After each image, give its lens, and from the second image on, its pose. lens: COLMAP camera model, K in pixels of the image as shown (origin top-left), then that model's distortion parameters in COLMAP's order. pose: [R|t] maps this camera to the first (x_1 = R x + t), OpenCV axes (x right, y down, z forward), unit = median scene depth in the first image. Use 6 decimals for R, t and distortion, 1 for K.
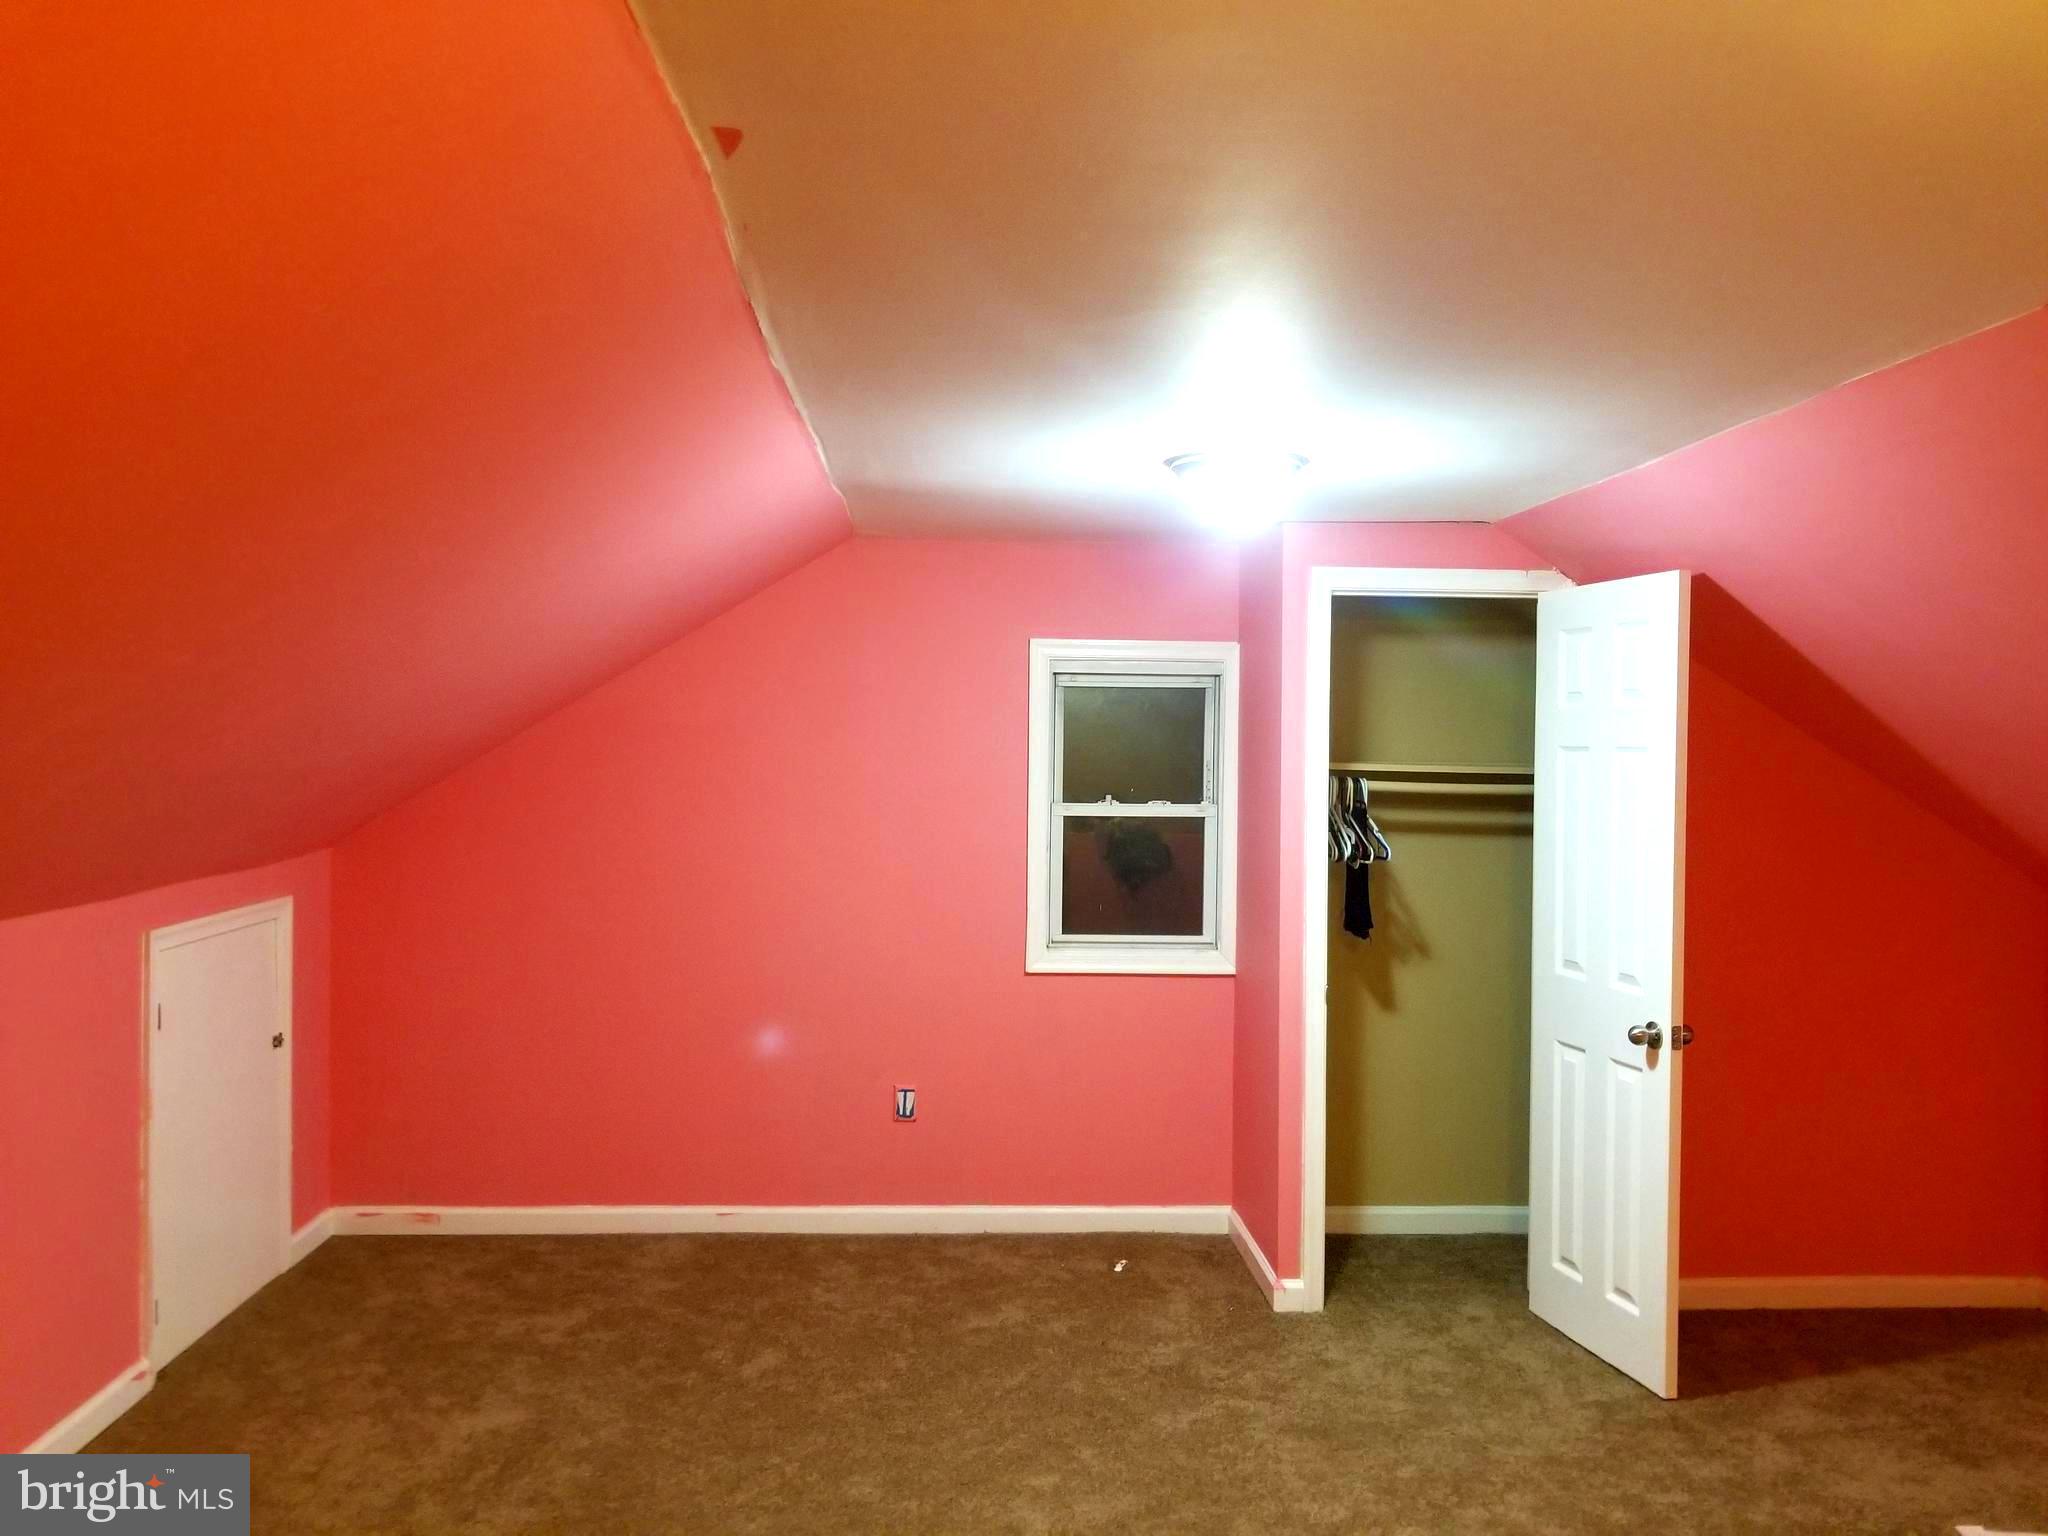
lens RADIAL K [[1586.2, 0, 1024.0], [0, 1586.2, 768.0], [0, 0, 1]] dist [0.066841, -0.109598]
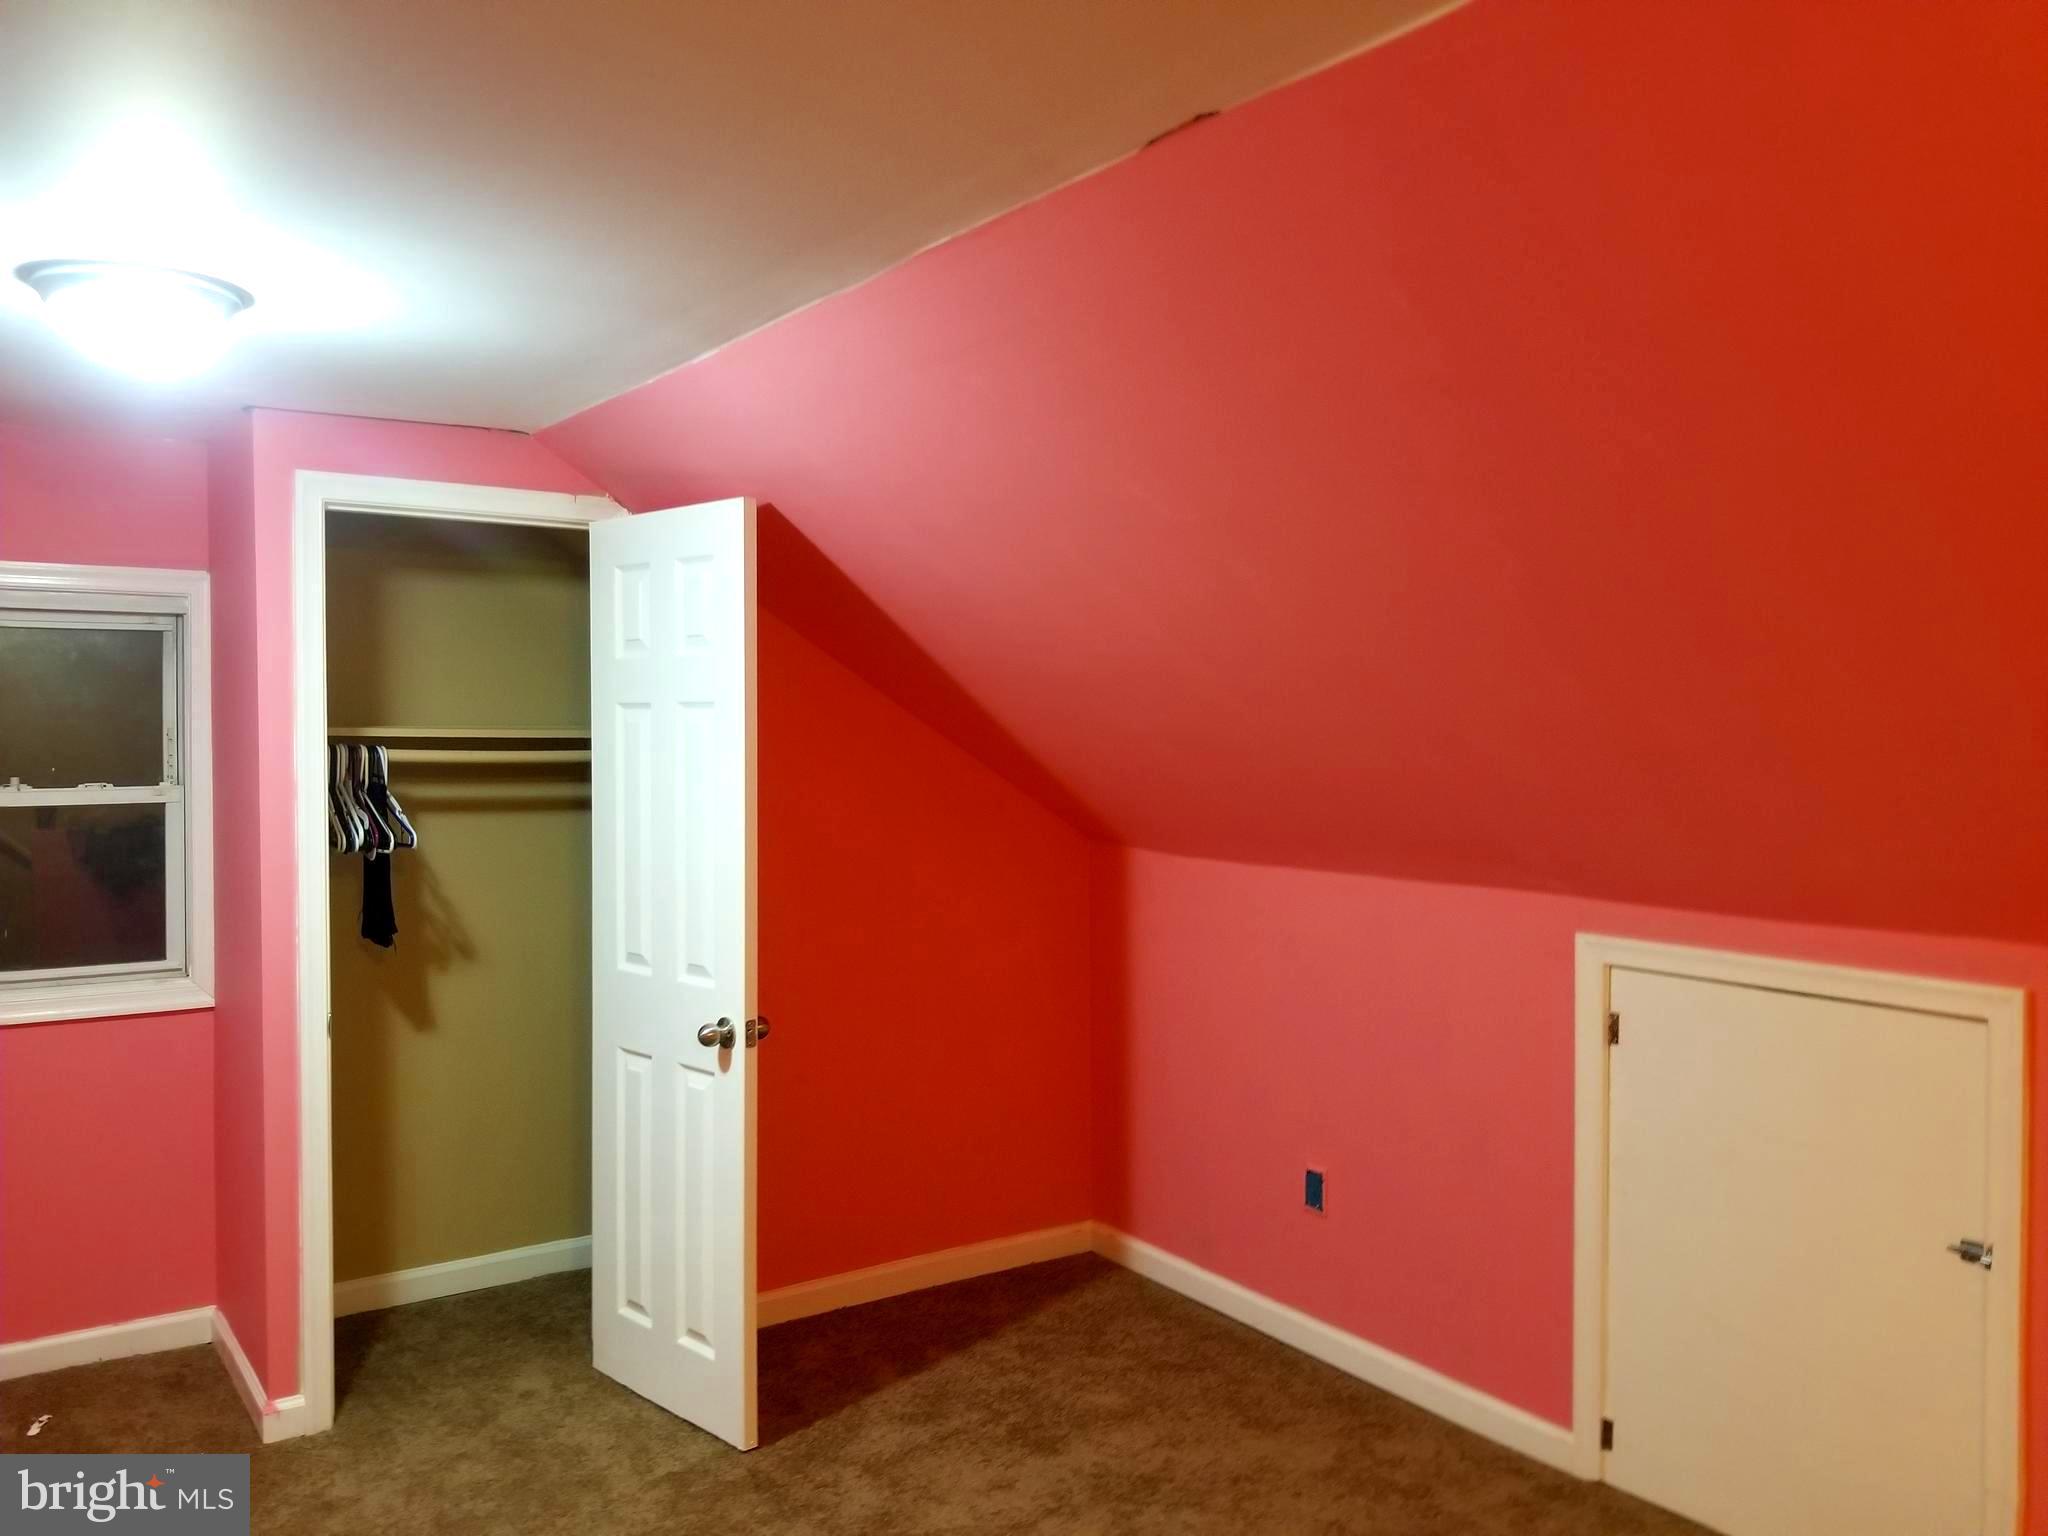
lens RADIAL K [[1586.2, 0, 1024.0], [0, 1586.2, 768.0], [0, 0, 1]] dist [0.066841, -0.109598]
pose [[0.848065, -0.023644, 0.529365, 0.068834], [0.017283, 0.999707, 0.016963, 0.010343], [-0.529611, -0.005237, 0.848225, 0.163646]]
